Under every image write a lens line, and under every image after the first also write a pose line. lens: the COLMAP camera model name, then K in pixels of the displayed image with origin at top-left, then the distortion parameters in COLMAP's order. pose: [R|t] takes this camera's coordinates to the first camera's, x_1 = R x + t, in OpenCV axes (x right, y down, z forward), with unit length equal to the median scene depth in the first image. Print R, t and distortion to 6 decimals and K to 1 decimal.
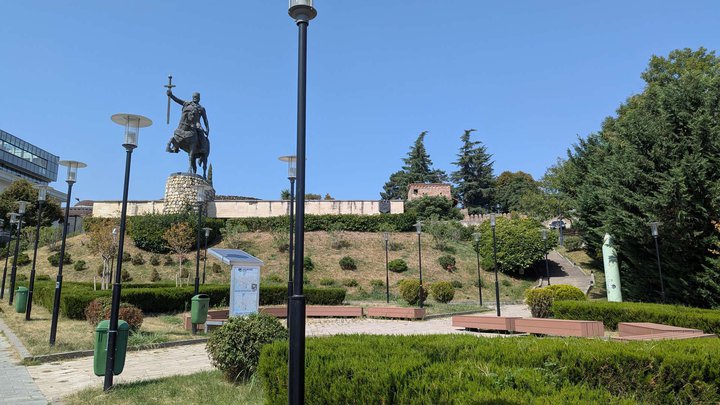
lens RADIAL K [[514.1, 0, 372.8], [0, 514.1, 197.8], [0, 0, 1]] dist [0.054077, -0.061799]
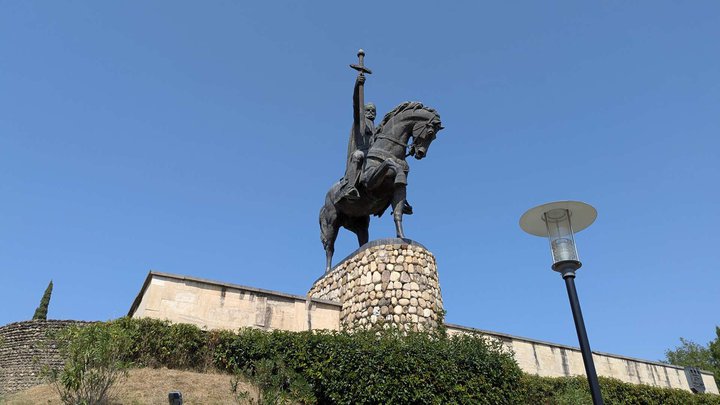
lens RADIAL K [[514.1, 0, 349.1], [0, 514.1, 193.1], [0, 0, 1]] dist [0.054077, -0.061799]
pose [[0.908397, 0.233294, 0.346970, -0.550578], [-0.100248, 0.927180, -0.360954, 0.068475], [-0.405912, 0.293107, 0.865635, 0.631669]]
